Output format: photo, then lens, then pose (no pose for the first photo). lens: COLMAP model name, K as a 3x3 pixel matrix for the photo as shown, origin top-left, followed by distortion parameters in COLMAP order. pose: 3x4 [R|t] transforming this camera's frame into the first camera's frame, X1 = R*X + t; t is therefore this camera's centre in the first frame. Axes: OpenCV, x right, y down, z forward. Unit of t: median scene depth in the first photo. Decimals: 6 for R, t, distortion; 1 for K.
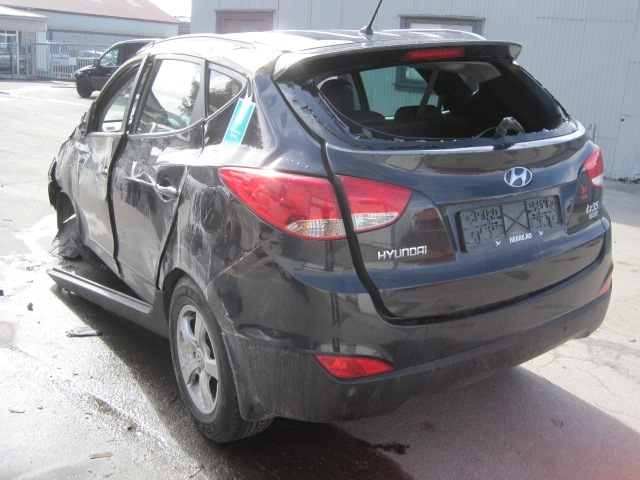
lens RADIAL K [[650.1, 0, 320.1], [0, 650.1, 240.3], [0, 0, 1]] dist [-0.002800, 0.000000]
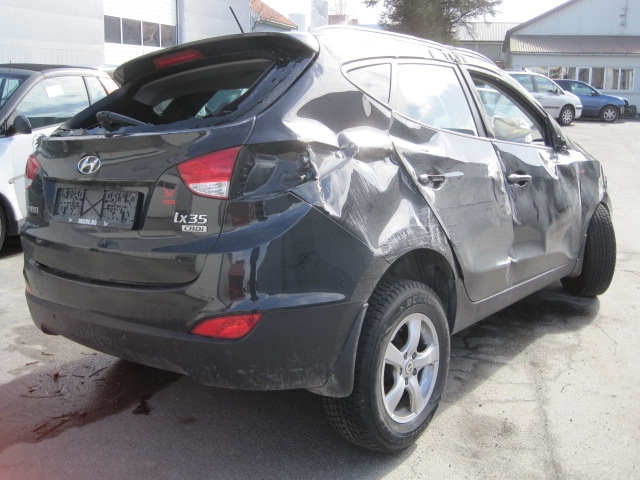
lens RADIAL K [[650.1, 0, 320.1], [0, 650.1, 239.8], [0, 0, 1]] dist [-0.002800, 0.000000]
pose [[0.304888, 0.147876, -0.940838, 1.420591], [-0.225502, 0.970990, 0.079539, -0.145037], [0.925306, 0.187911, 0.329389, 0.993301]]
